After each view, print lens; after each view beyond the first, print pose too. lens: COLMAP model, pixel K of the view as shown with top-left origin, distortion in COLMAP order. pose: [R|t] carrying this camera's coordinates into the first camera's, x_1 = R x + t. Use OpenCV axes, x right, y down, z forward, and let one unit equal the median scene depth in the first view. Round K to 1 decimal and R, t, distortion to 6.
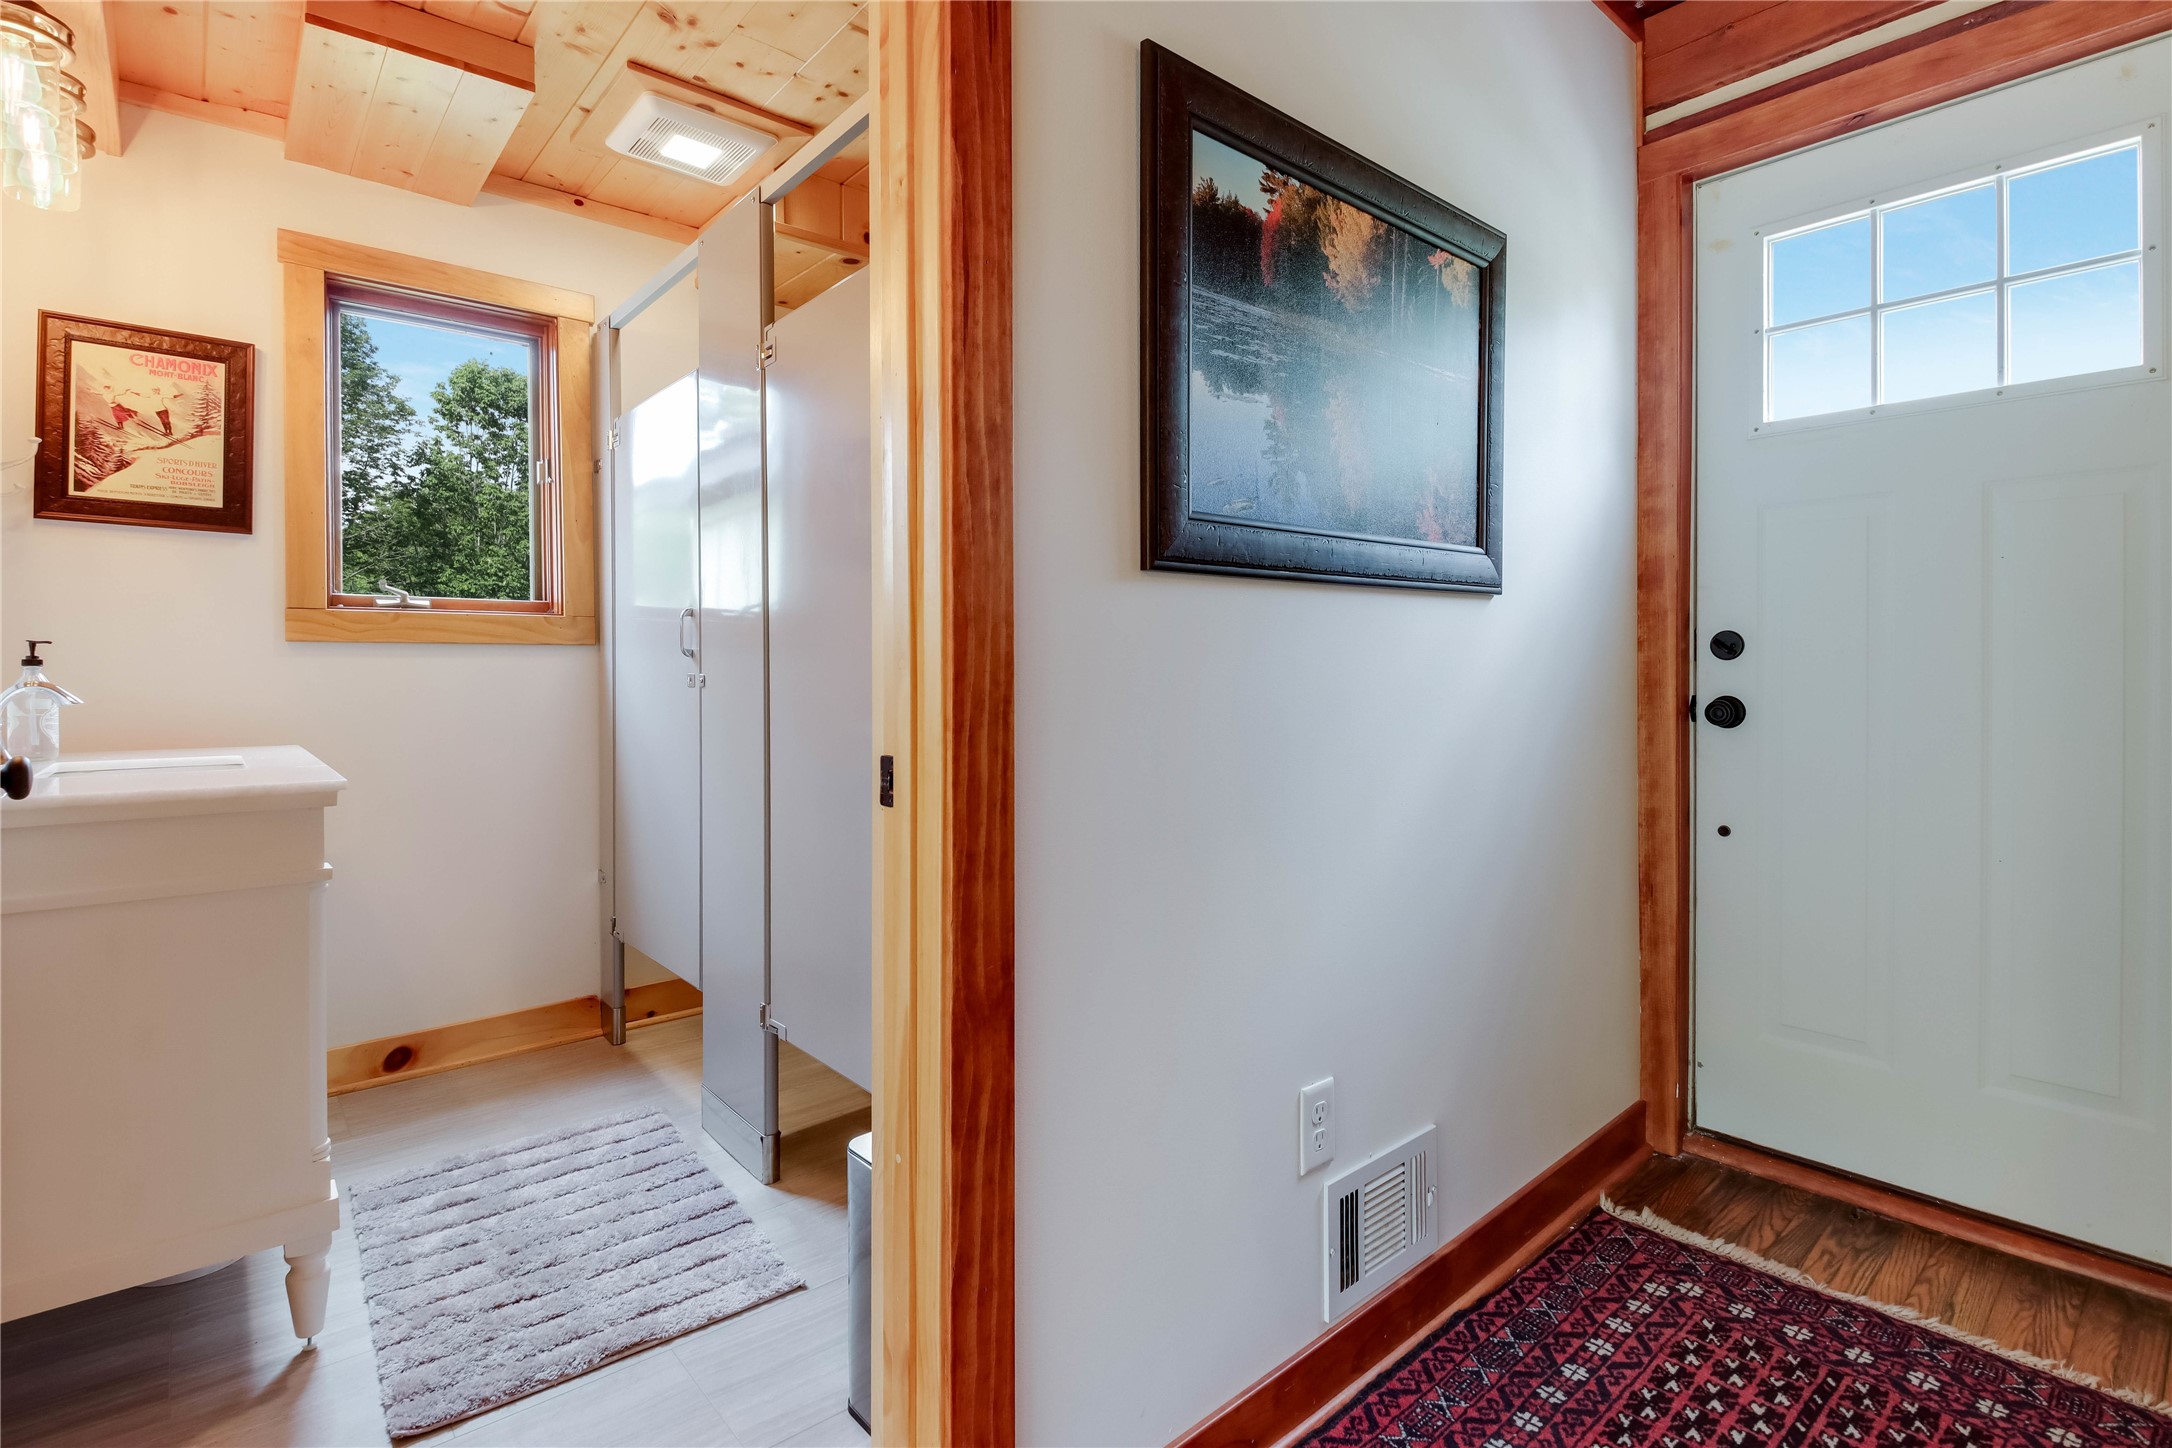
lens RADIAL K [[1029.9, 0, 1047.9], [0, 1029.9, 670.6], [0, 0, 1]] dist [-0.004421, -0.004356]
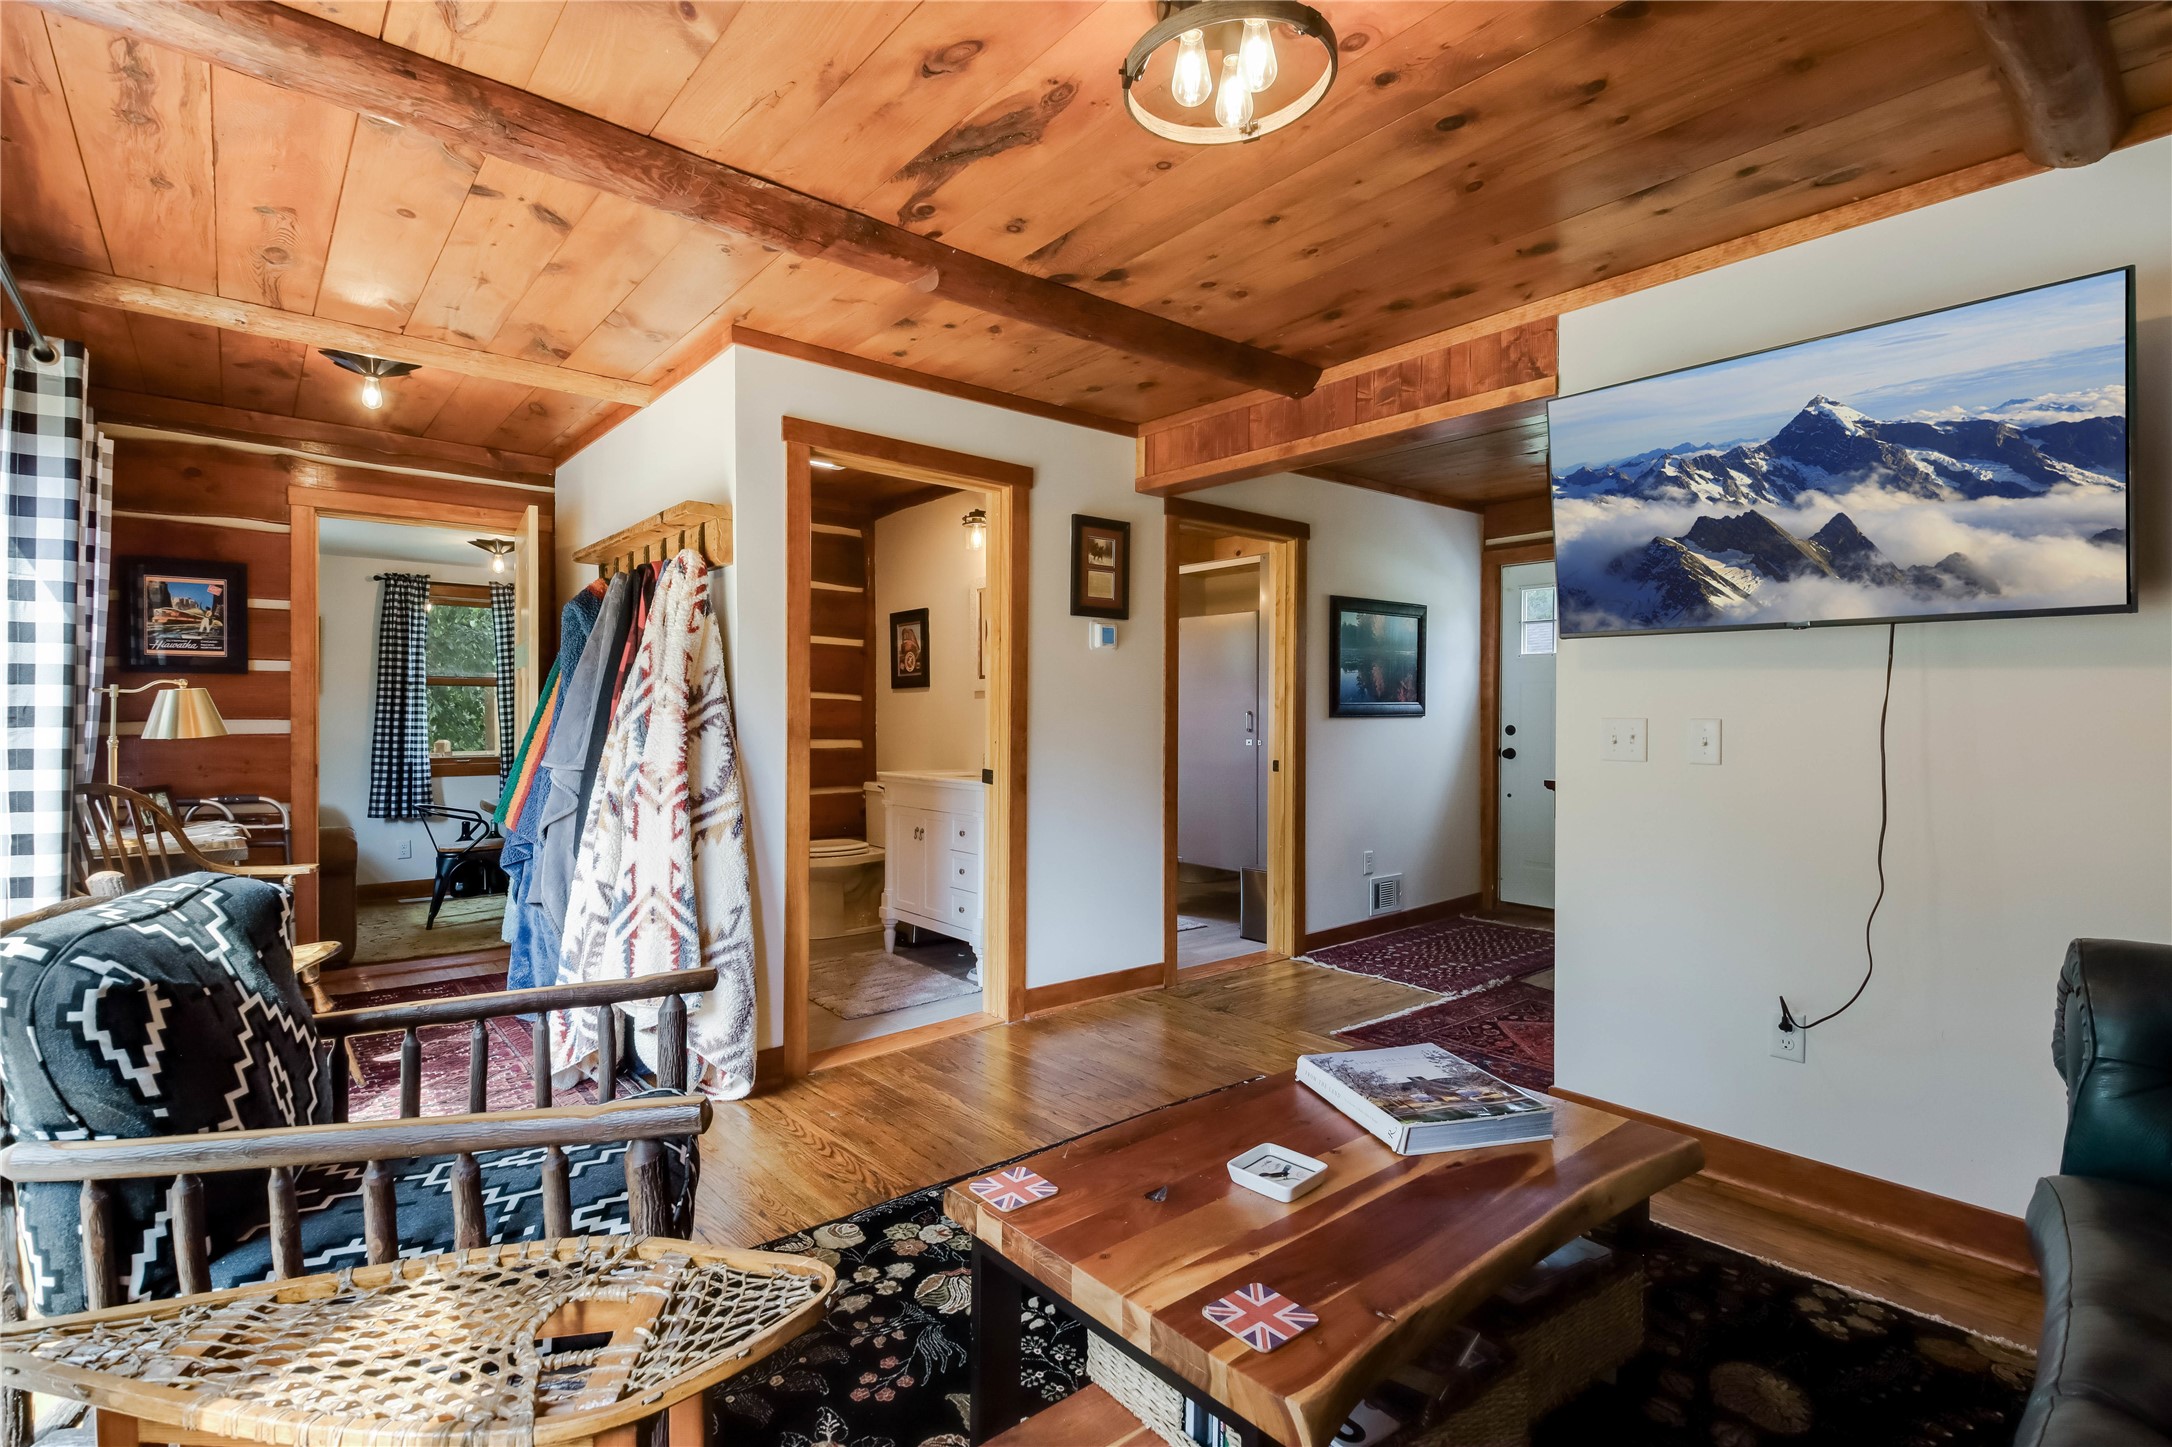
lens RADIAL K [[1029.9, 0, 1094.2], [0, 1029.9, 723.9], [0, 0, 1]] dist [-0.004421, -0.004356]
pose [[0.999790, 0.005756, 0.019646, -0.533942], [-0.005829, 0.999976, 0.003651, -0.044382], [-0.019625, -0.003765, 0.999800, -1.789011]]
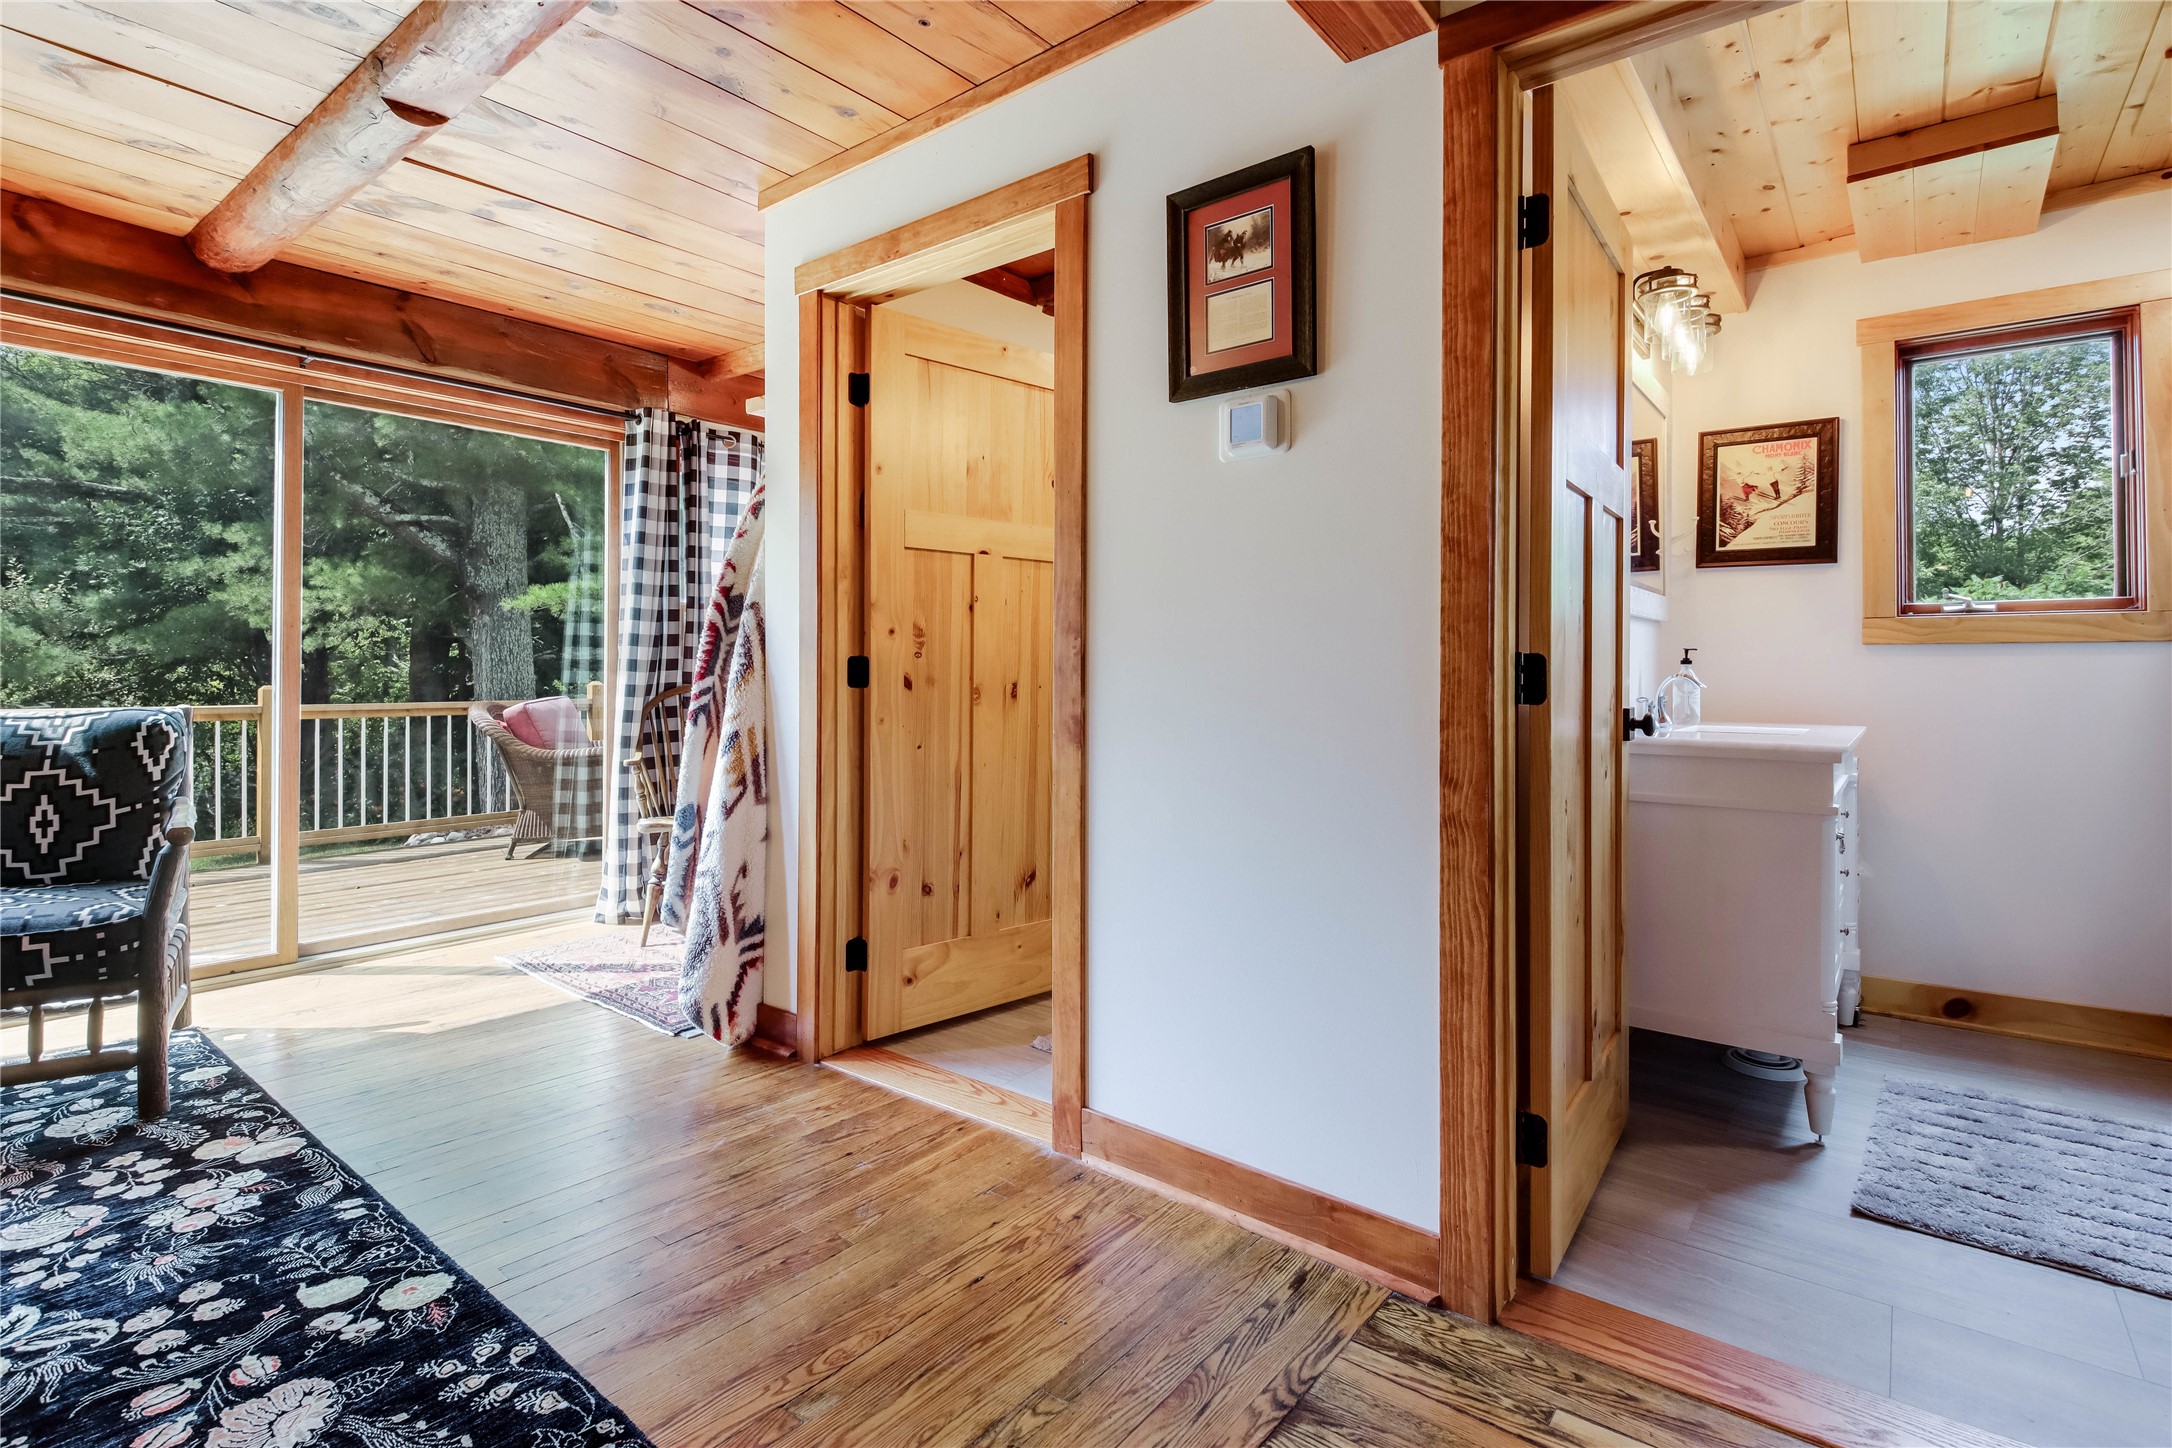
lens RADIAL K [[1029.9, 0, 1077.4], [0, 1029.9, 672.1], [0, 0, 1]] dist [-0.004421, -0.004356]
pose [[0.191560, 0.007324, -0.981454, 0.337993], [-0.004120, 0.999969, 0.006658, 0.000839], [0.981472, 0.002769, 0.191584, -0.207030]]
